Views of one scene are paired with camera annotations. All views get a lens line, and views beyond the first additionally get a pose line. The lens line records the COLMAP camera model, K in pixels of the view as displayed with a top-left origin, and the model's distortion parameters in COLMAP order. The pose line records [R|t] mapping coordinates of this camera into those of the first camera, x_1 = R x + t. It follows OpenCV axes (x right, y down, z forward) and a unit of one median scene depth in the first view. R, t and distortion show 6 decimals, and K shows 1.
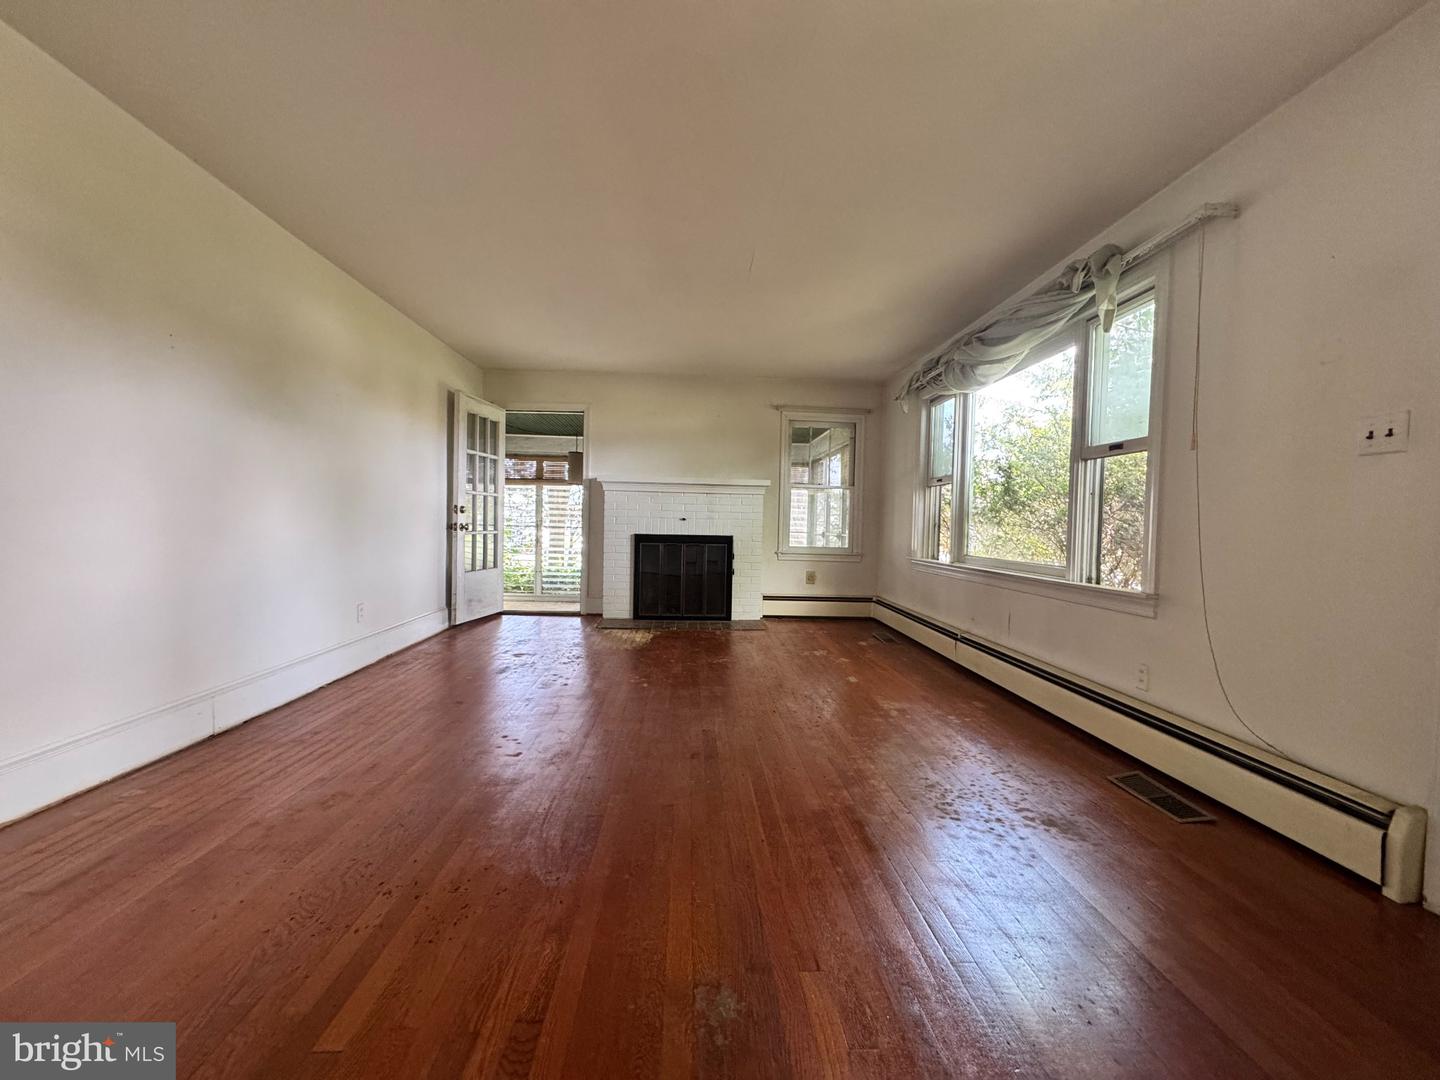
lens RADIAL K [[581.4, 0, 715.1], [0, 581.4, 539.5], [0, 0, 1]] dist [0.002008, 0.000762]
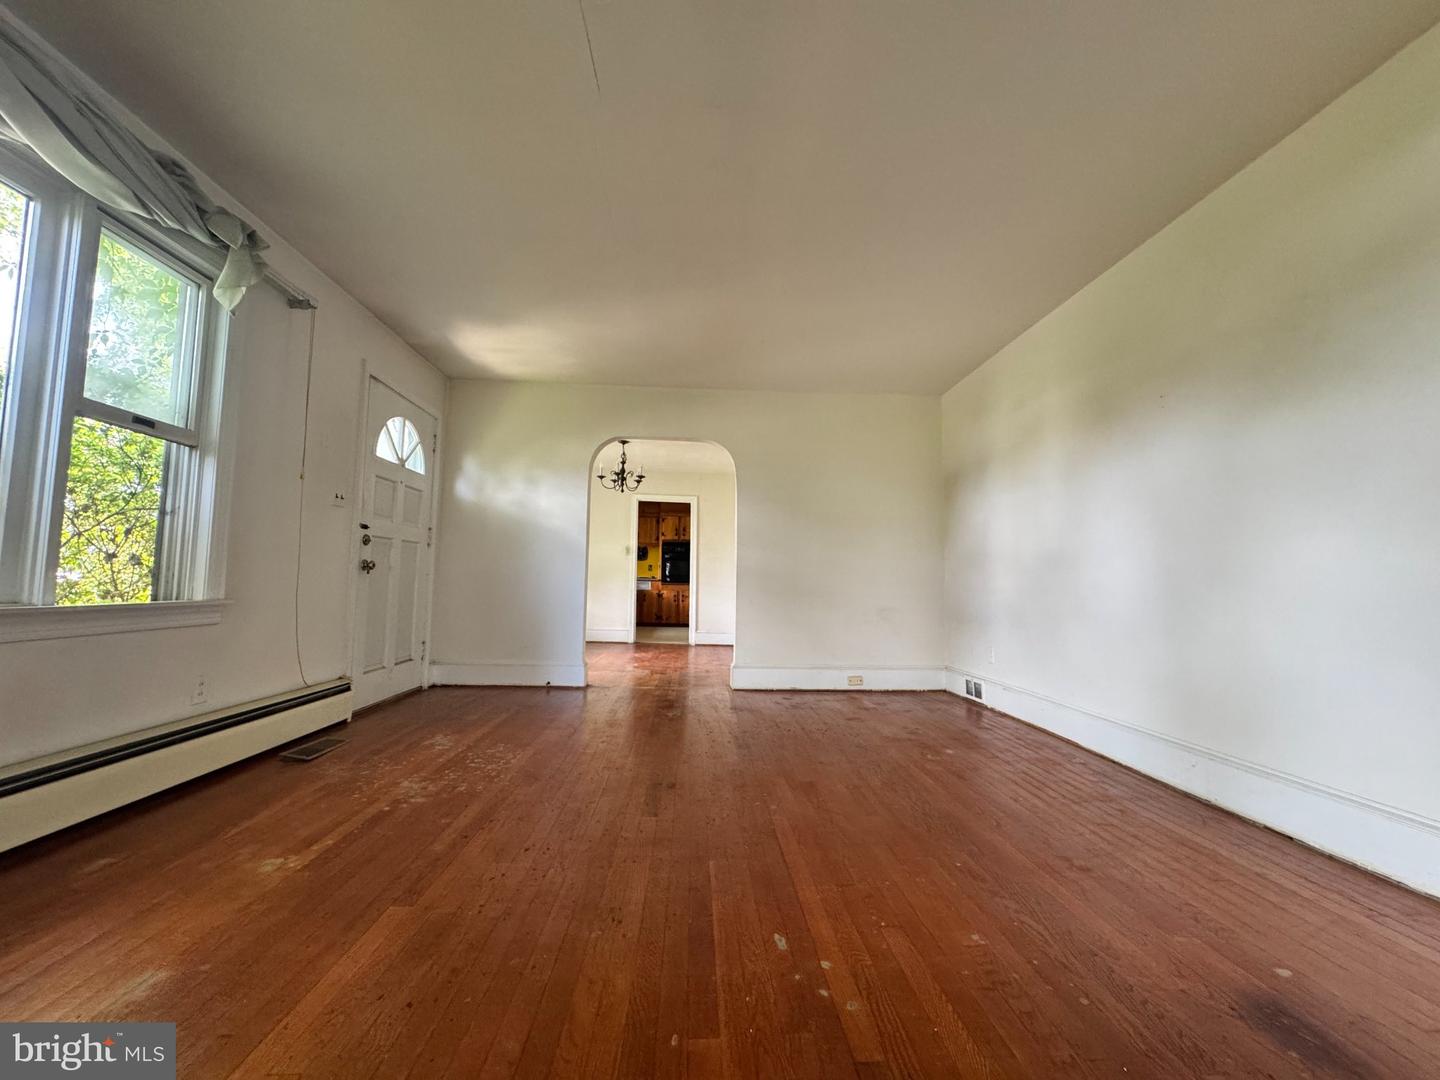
lens RADIAL K [[581.4, 0, 719.6], [0, 581.4, 535.1], [0, 0, 1]] dist [0.002008, 0.000762]
pose [[-0.999213, -0.039305, -0.005250, -0.040669], [-0.038950, 0.997673, -0.055954, 0.002764], [0.007437, -0.055706, -0.998420, 0.867023]]
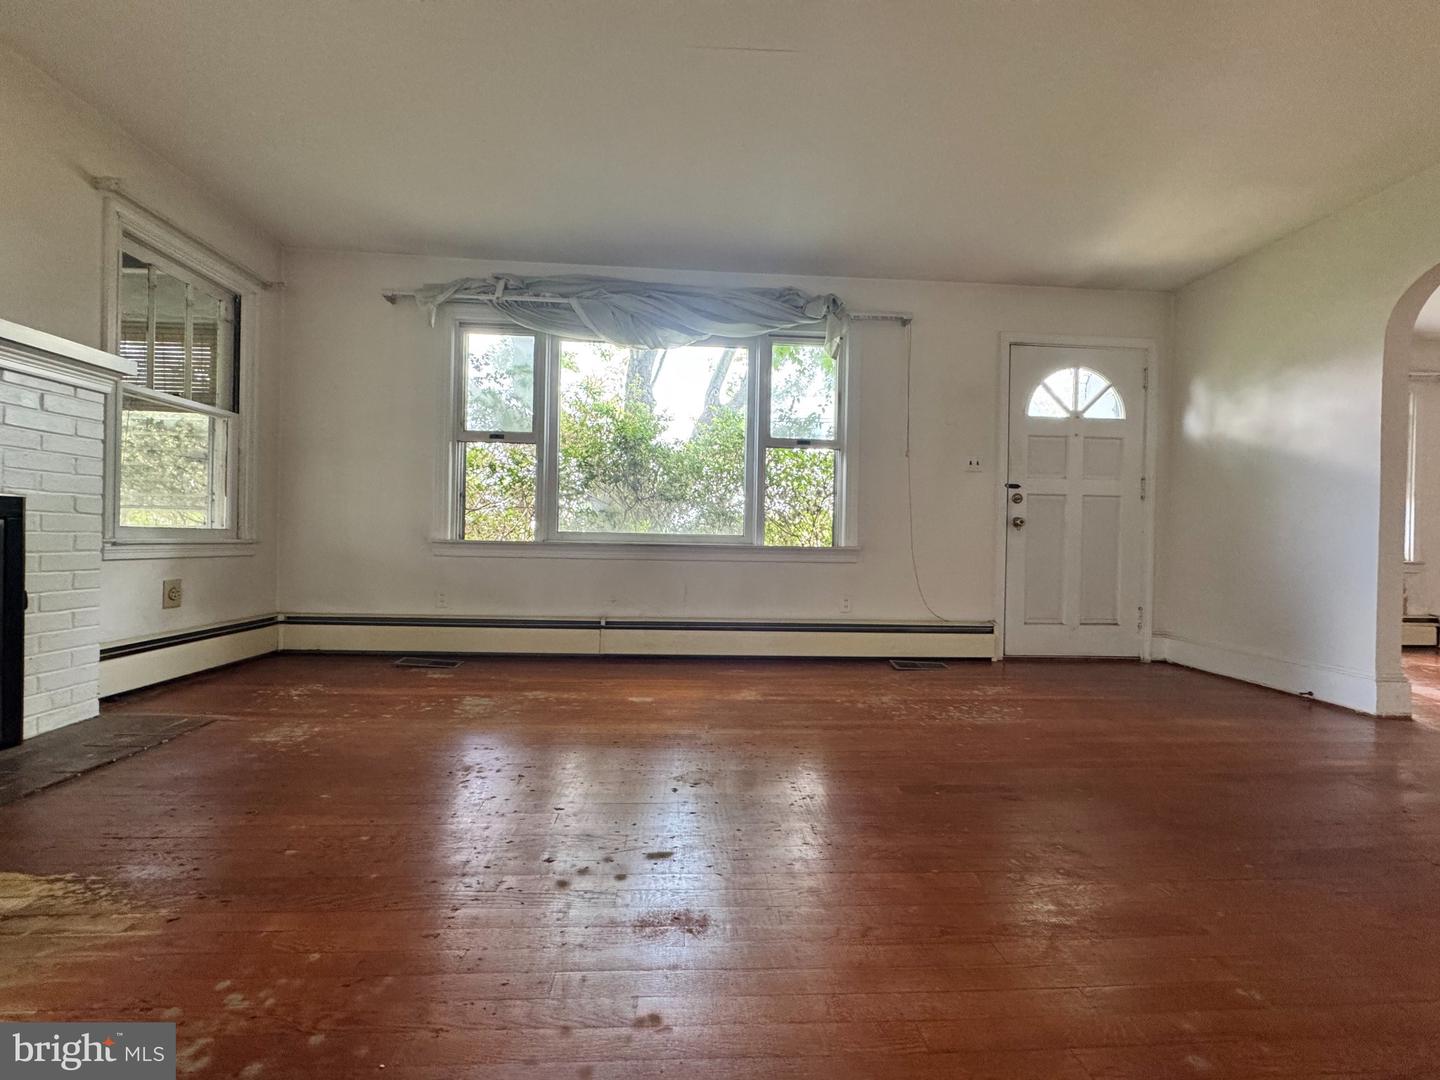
lens RADIAL K [[581.4, 0, 717.8], [0, 581.4, 538.2], [0, 0, 1]] dist [0.002008, 0.000762]
pose [[-0.020821, -0.024092, 0.999493, -0.322135], [0.008432, 0.999670, 0.024272, 0.013669], [-0.999748, 0.008933, -0.020611, 0.597567]]
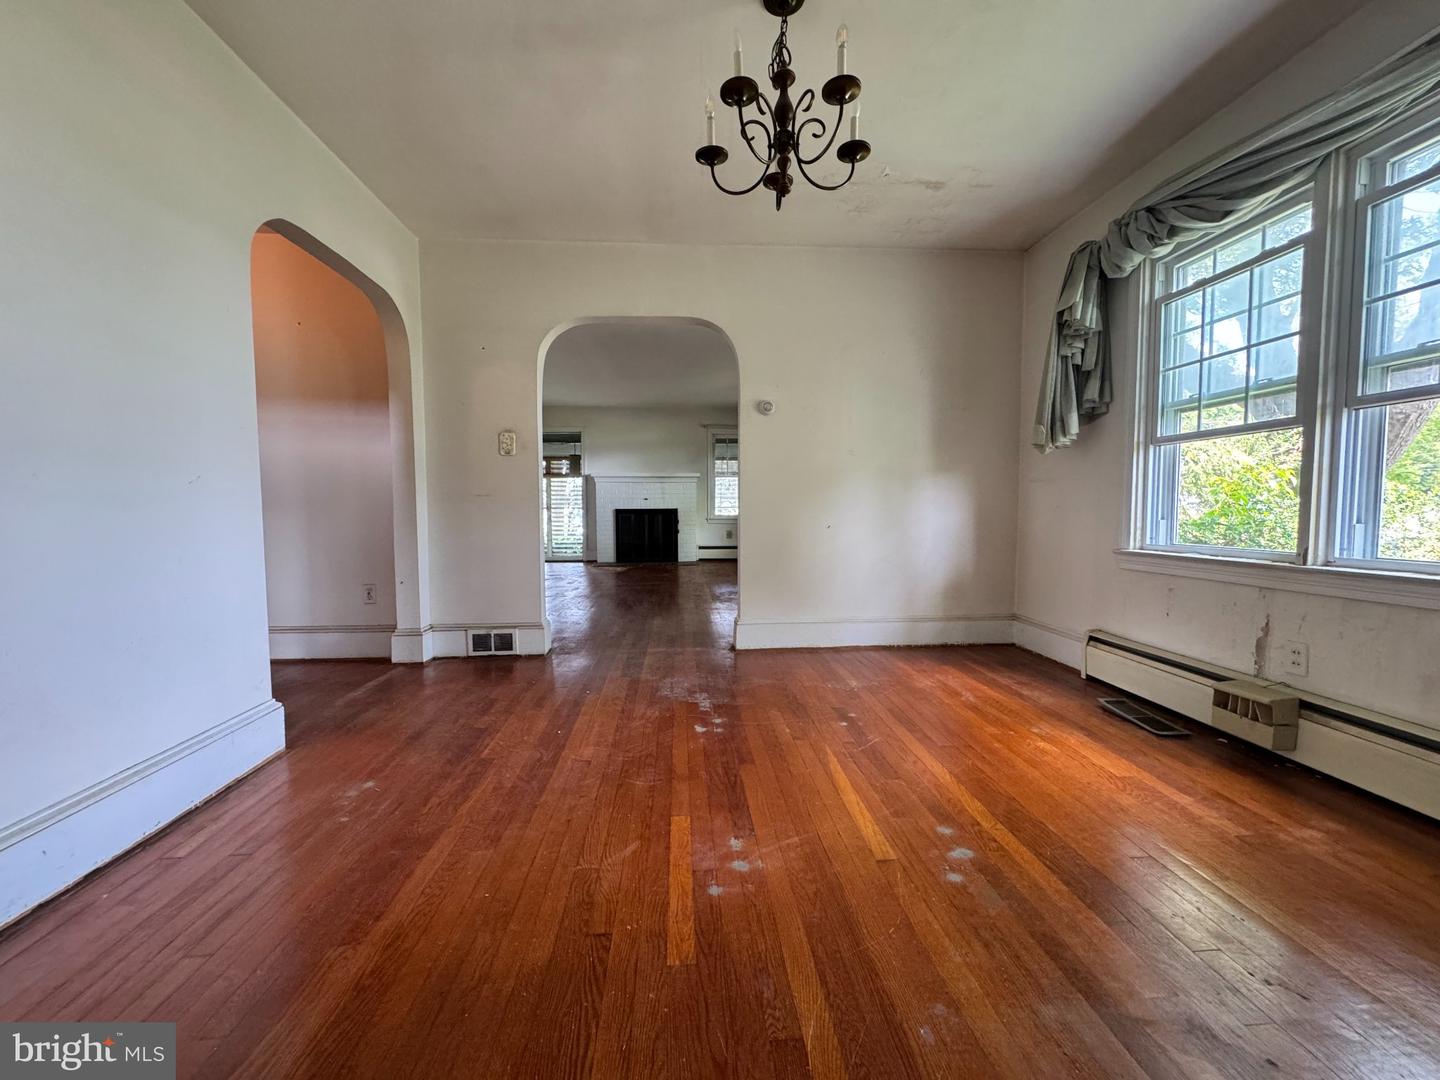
lens RADIAL K [[581.4, 0, 727.9], [0, 581.4, 541.7], [0, 0, 1]] dist [0.002008, 0.000762]
pose [[0.999348, -0.022870, 0.027926, 0.121344], [0.022152, 0.999423, 0.025742, 0.046200], [-0.028499, -0.025107, 0.999278, -0.596131]]
